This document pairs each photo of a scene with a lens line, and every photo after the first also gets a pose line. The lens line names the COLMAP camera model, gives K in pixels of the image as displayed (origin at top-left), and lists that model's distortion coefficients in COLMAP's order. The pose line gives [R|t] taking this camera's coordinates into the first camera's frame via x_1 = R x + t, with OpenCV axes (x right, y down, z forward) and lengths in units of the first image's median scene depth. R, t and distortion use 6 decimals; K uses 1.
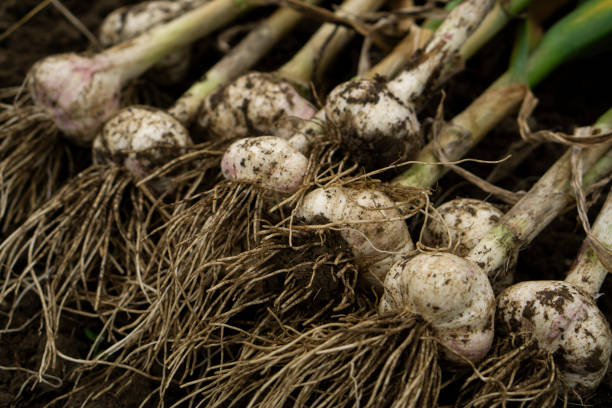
lens RADIAL K [[1452.3, 0, 306.0], [0, 1452.3, 204.0], [0, 0, 1]] dist [0.402145, 0.219056]
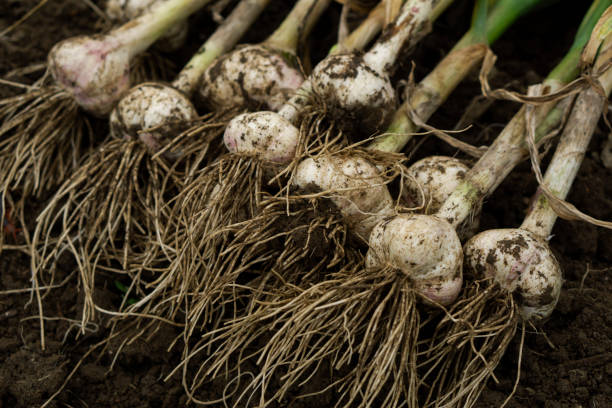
lens RADIAL K [[1452.3, 0, 306.0], [0, 1452.3, 204.0], [0, 0, 1]] dist [0.402145, 0.219056]
pose [[0.998641, -0.051963, 0.004107, -0.000566], [0.051189, 0.992523, 0.110807, -0.100186], [-0.009834, -0.110446, 0.993833, -0.155942]]
